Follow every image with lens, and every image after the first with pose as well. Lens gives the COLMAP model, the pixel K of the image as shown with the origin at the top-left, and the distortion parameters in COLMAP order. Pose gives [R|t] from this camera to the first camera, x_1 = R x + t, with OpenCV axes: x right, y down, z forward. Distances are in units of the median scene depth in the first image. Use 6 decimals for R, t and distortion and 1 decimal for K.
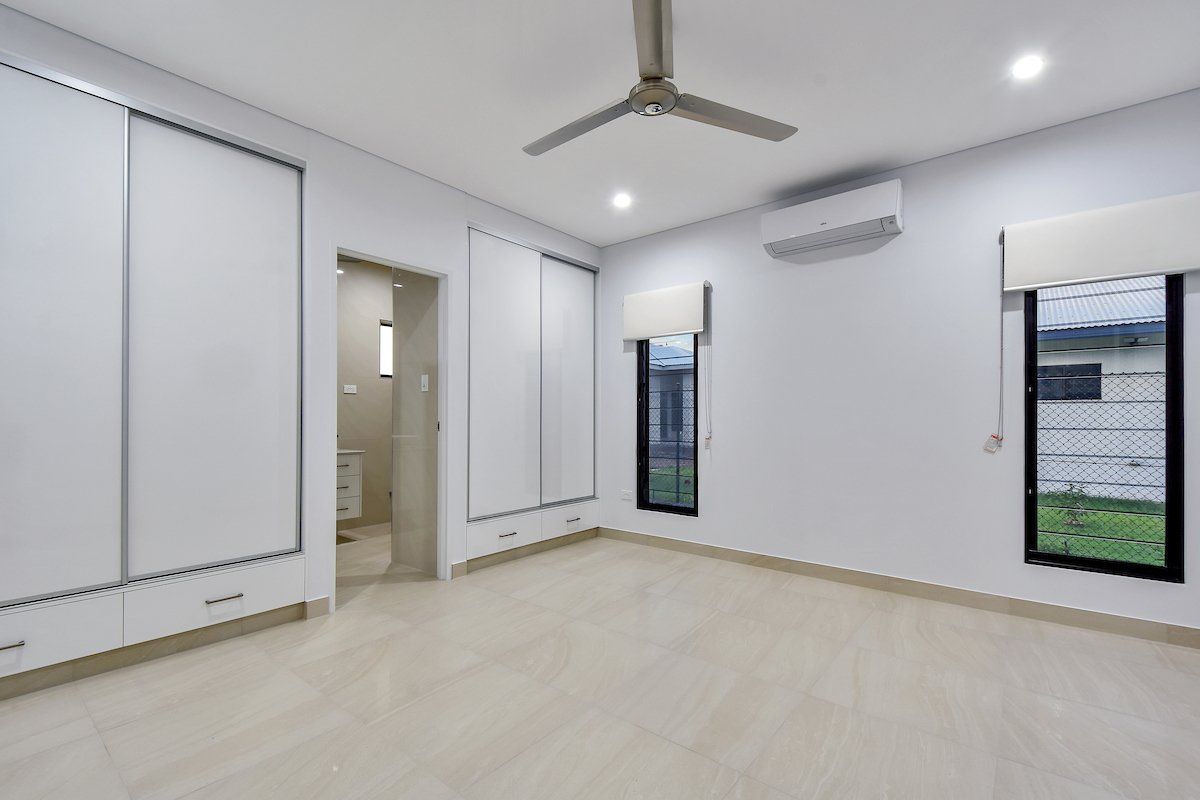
lens RADIAL K [[523.2, 0, 598.1], [0, 523.2, 408.4], [0, 0, 1]] dist [0.023678, -0.008645]
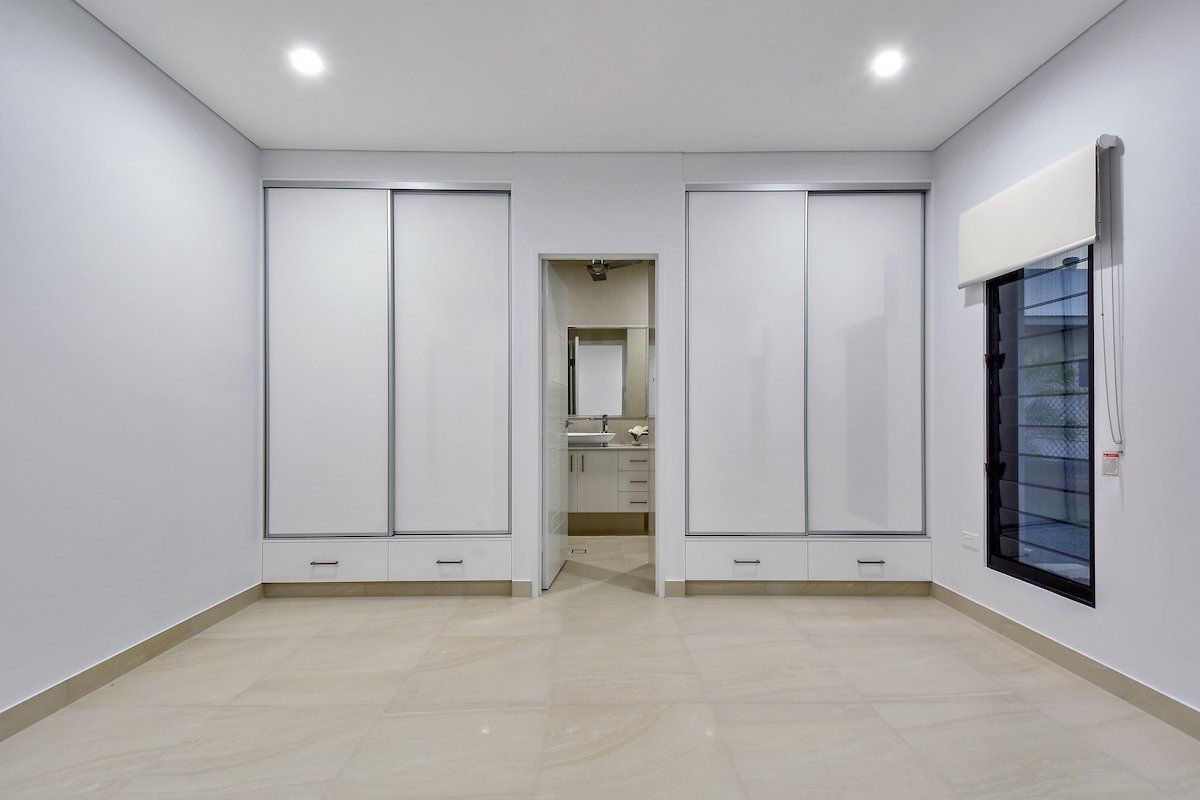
lens RADIAL K [[523.2, 0, 635.8], [0, 523.2, 406.0], [0, 0, 1]] dist [0.023678, -0.008645]
pose [[0.628962, -0.011578, -0.777350, 0.357027], [0.019949, 0.999800, 0.001250, 0.001120], [0.777180, -0.016293, 0.629067, 0.386571]]
